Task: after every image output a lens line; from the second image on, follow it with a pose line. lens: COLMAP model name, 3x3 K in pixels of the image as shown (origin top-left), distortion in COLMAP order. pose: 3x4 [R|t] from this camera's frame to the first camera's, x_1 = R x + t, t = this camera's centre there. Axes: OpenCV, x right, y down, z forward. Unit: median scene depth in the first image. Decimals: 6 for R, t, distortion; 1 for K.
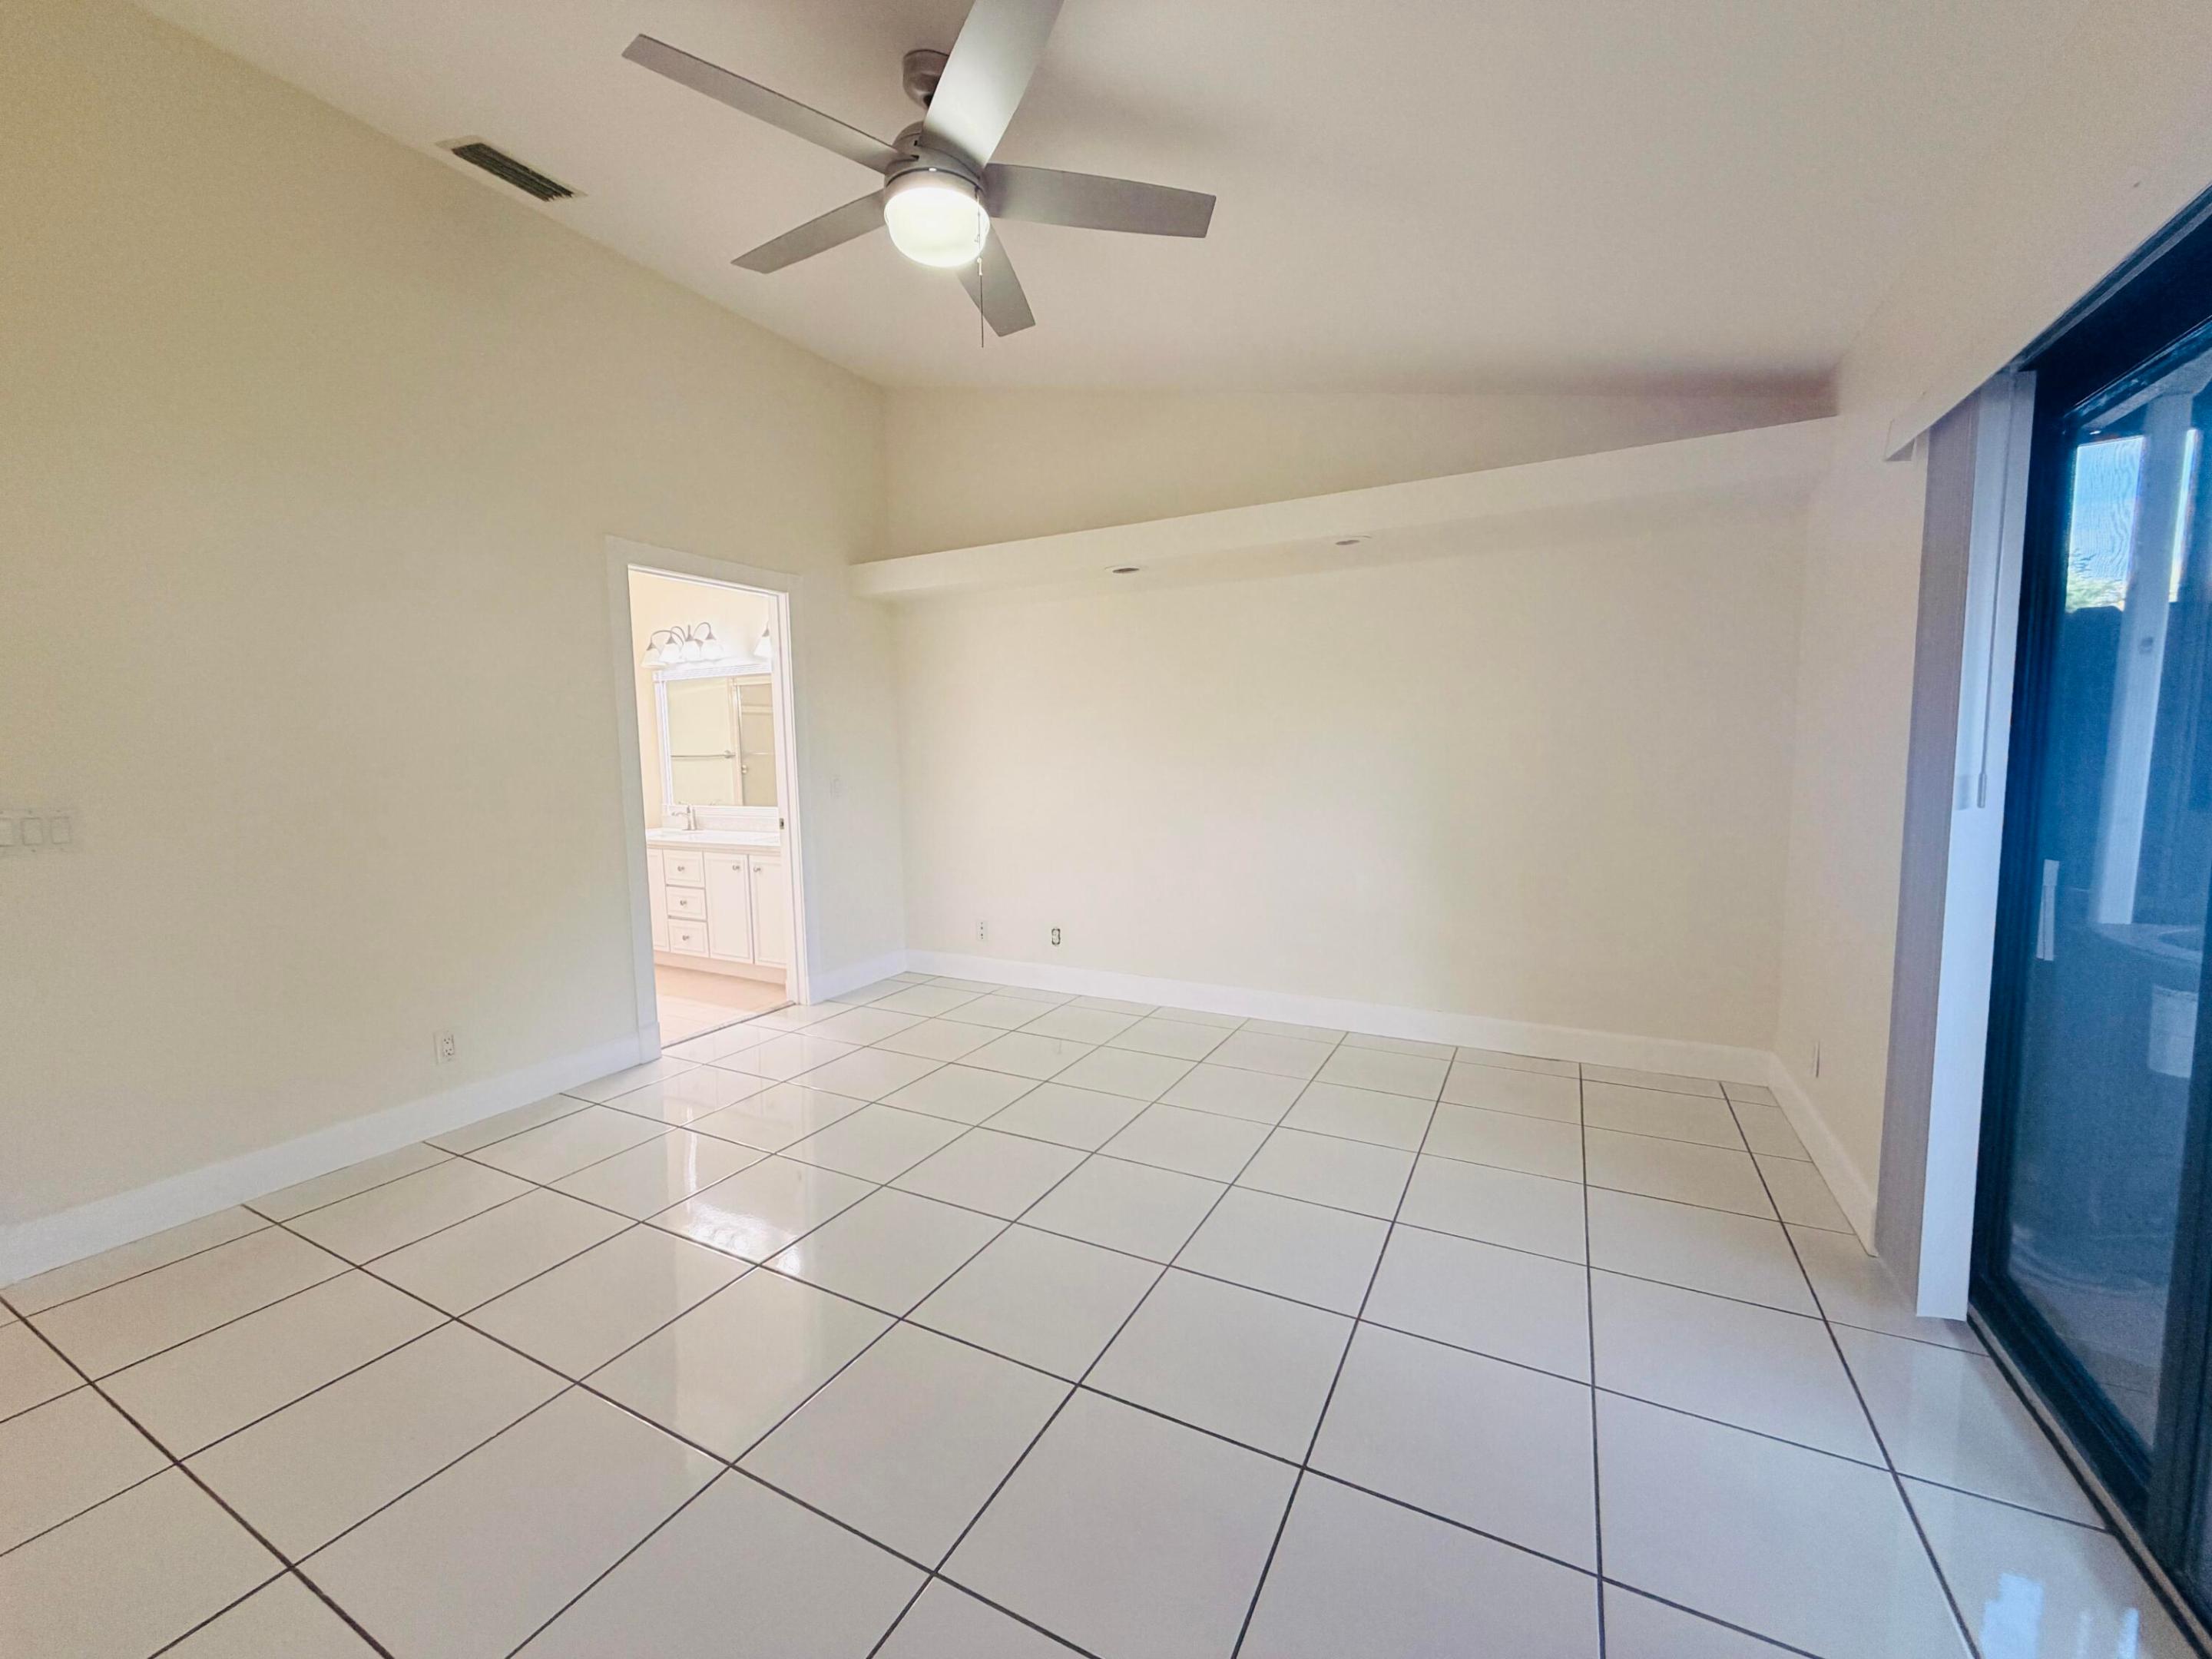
lens RADIAL K [[882.5, 0, 1102.4], [0, 882.5, 831.4], [0, 0, 1]] dist [0.000415, 0.000403]
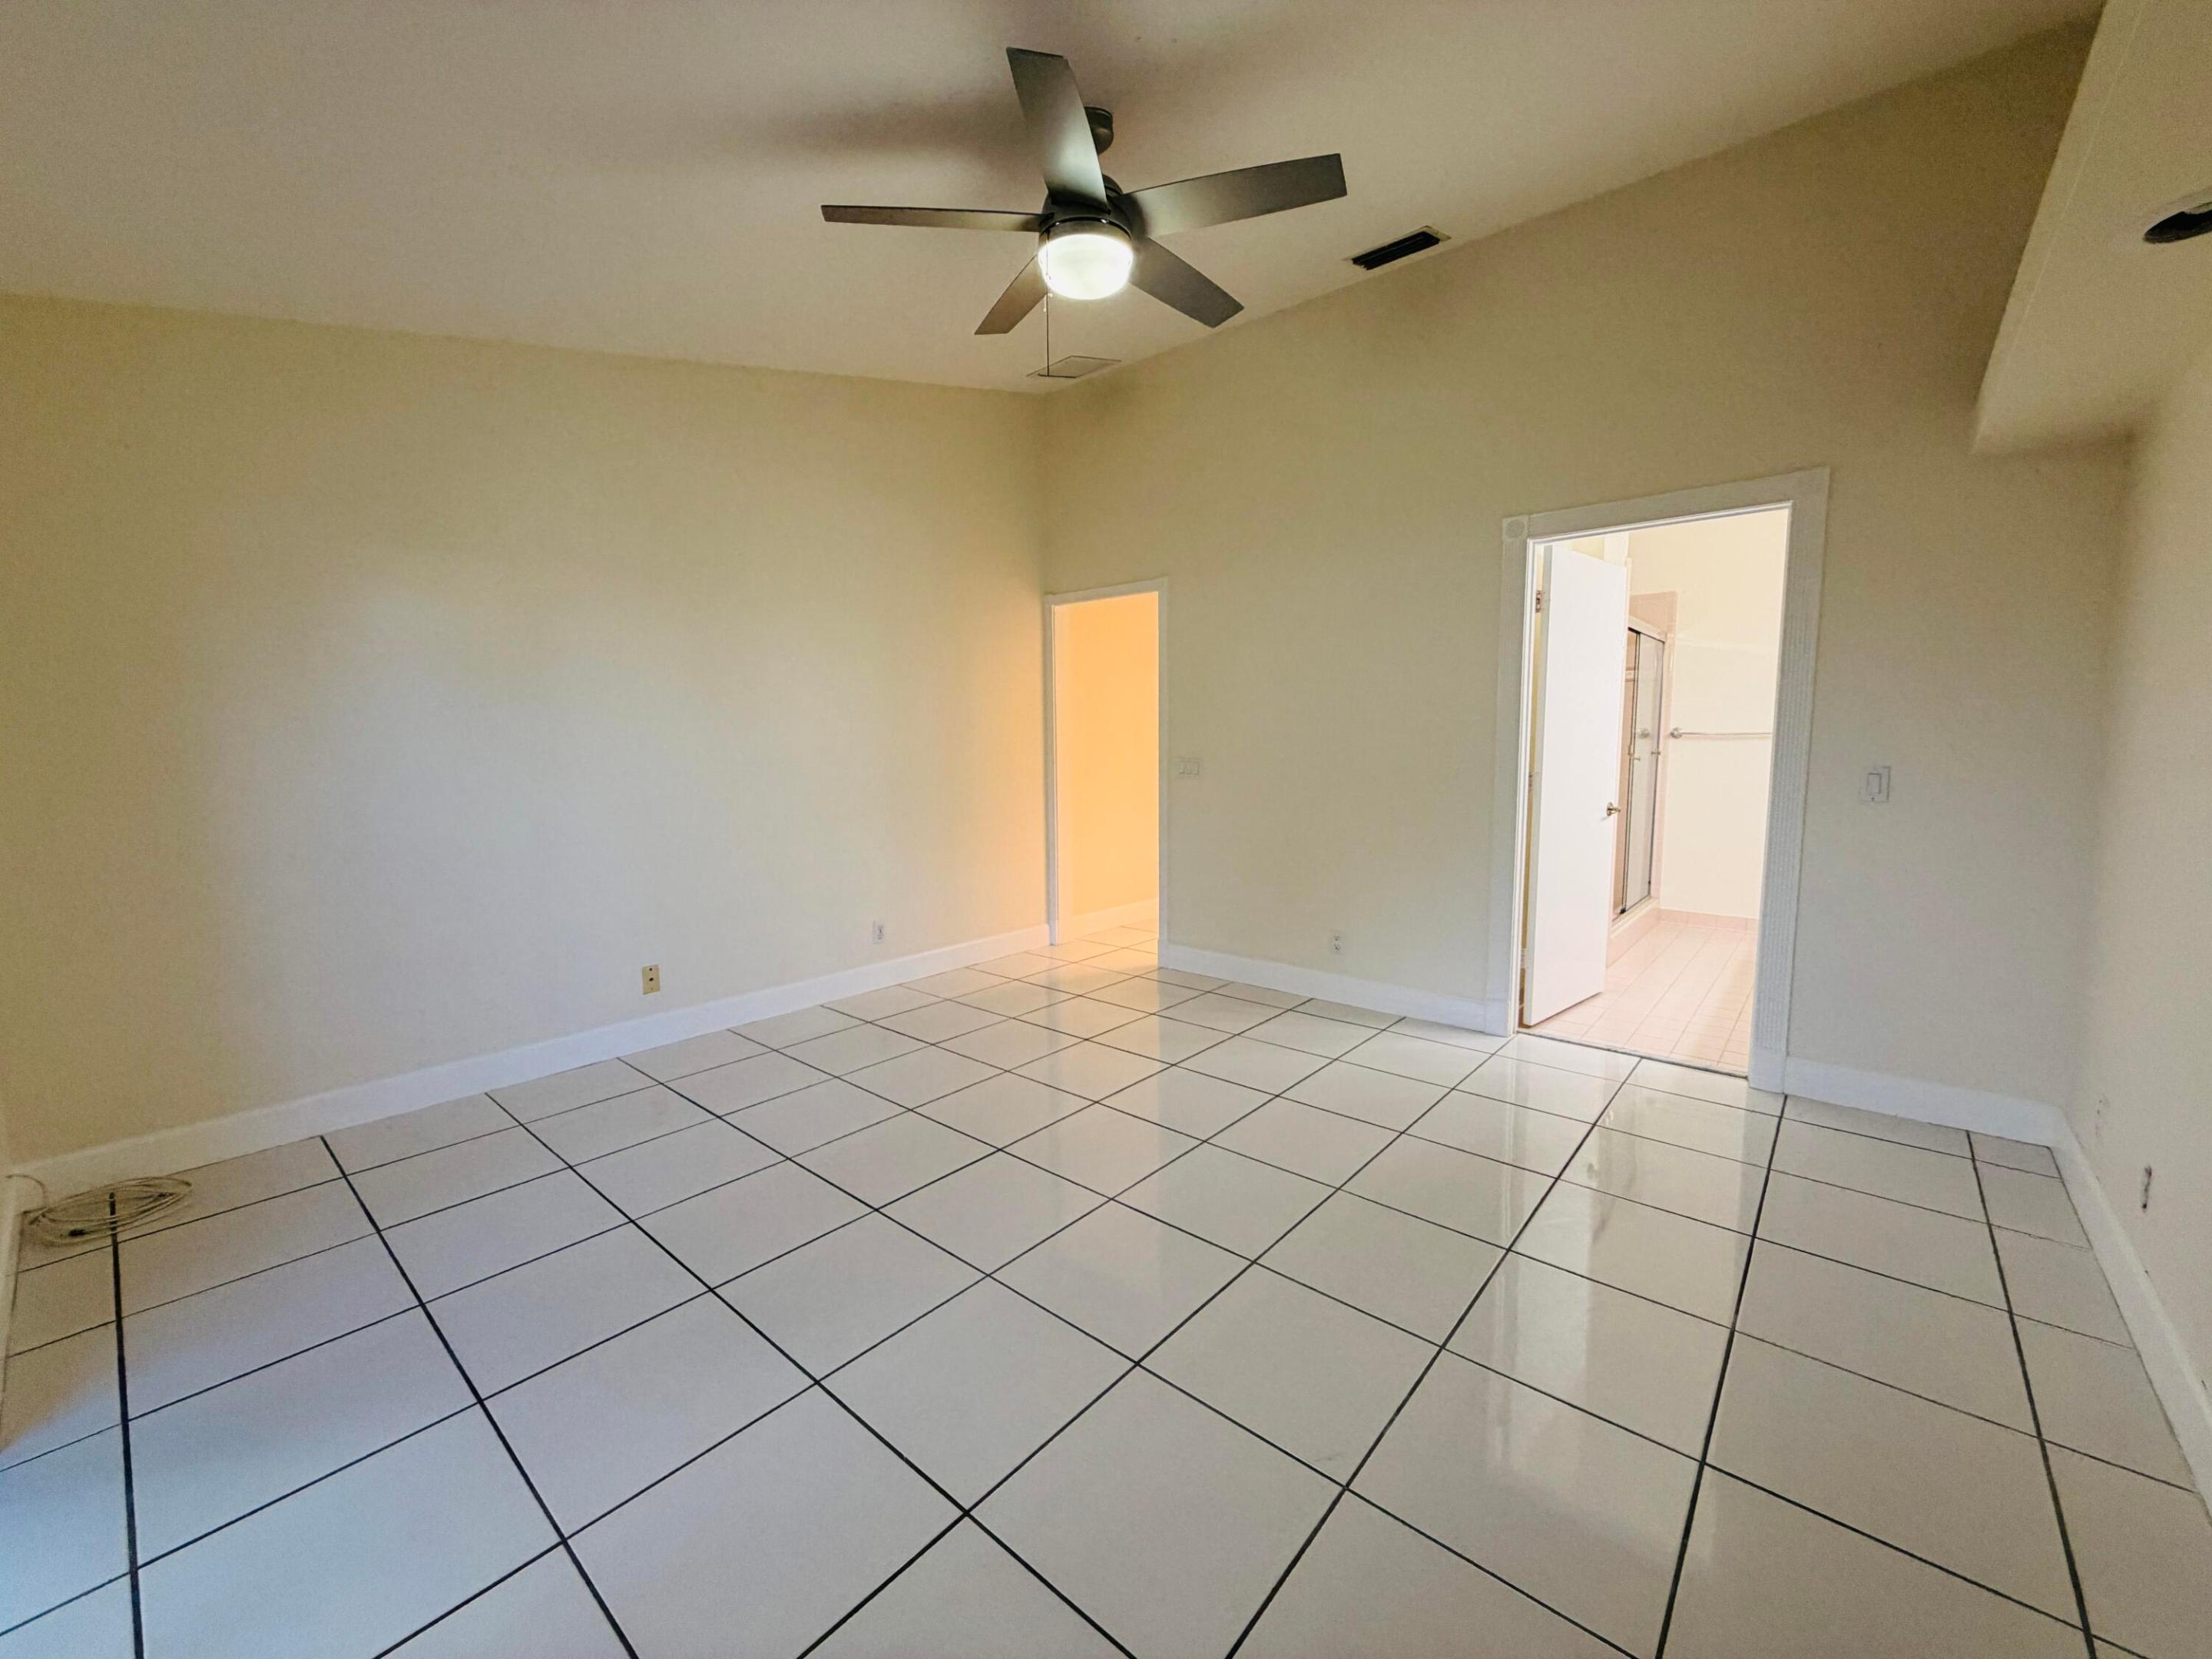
lens RADIAL K [[882.5, 0, 1102.4], [0, 882.5, 831.4], [0, 0, 1]] dist [0.000415, 0.000403]
pose [[-0.224905, 0.104051, -0.968809, 0.557326], [-0.093605, 0.987376, 0.127775, -0.057003], [0.969874, 0.119422, -0.212326, 0.779511]]
